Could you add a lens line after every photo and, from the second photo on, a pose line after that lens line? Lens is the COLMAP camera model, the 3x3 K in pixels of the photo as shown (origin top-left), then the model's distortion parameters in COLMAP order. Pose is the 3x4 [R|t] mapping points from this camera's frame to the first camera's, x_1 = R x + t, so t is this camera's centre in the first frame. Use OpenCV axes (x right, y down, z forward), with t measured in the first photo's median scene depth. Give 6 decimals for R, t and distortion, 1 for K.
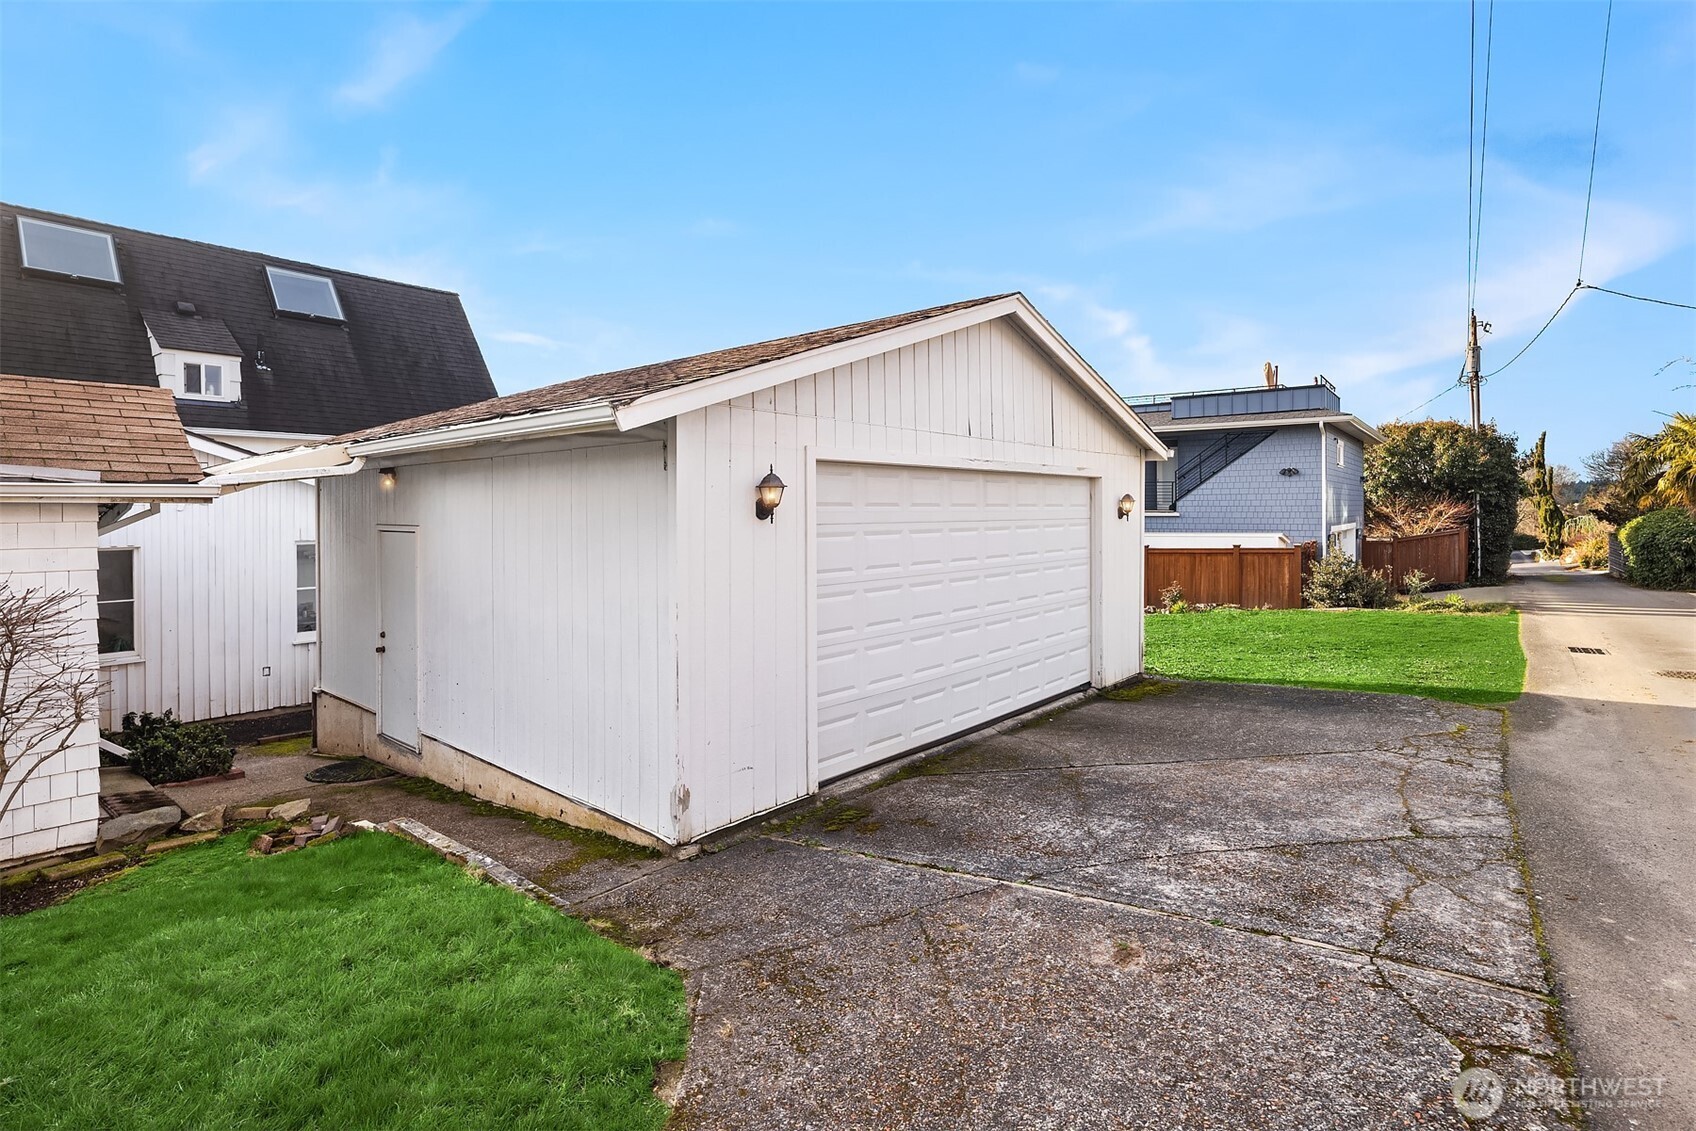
lens RADIAL K [[855.4, 0, 850.4], [0, 855.4, 513.7], [0, 0, 1]] dist [-0.000418, -0.000191]
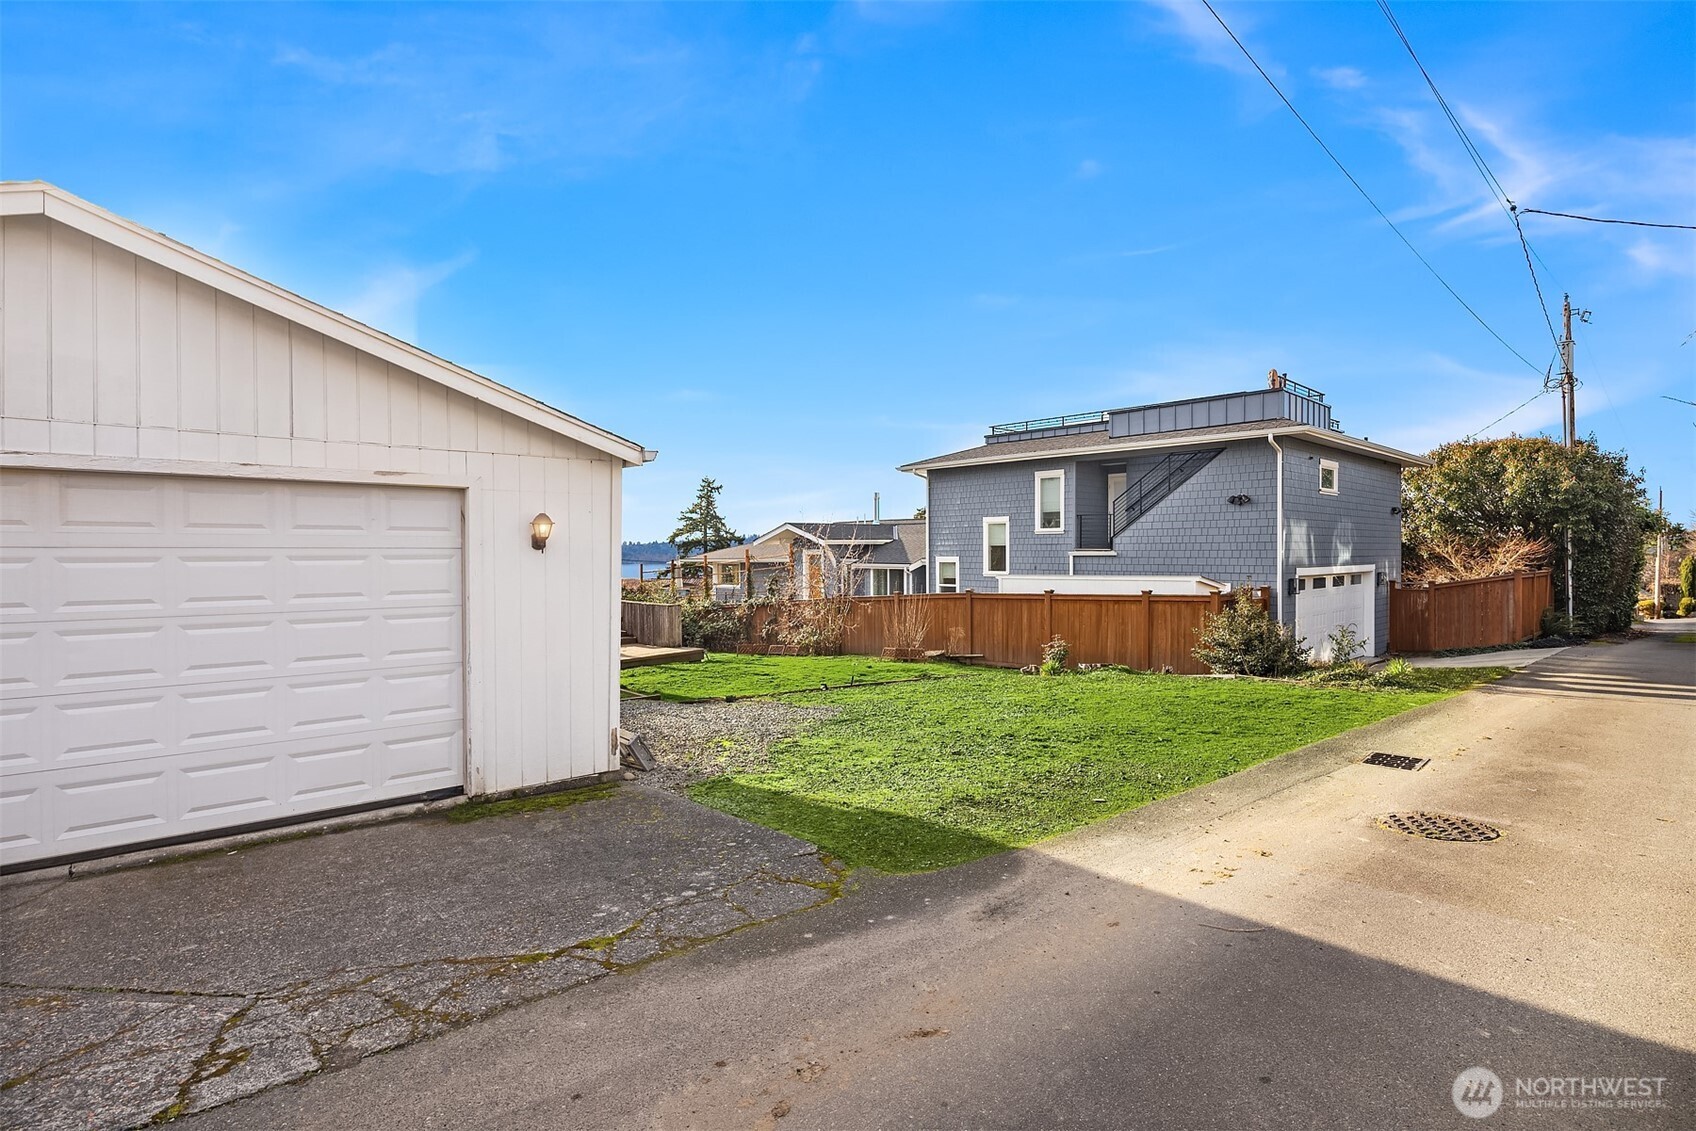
lens RADIAL K [[853.2, 0, 848.0], [0, 853.2, 565.5], [0, 0, 1]] dist [0.002157, -0.000205]
pose [[0.985543, 0.002946, -0.169398, 0.281817], [-0.001313, 0.999952, 0.009754, 0.004915], [0.169419, -0.009391, 0.985499, 0.150929]]
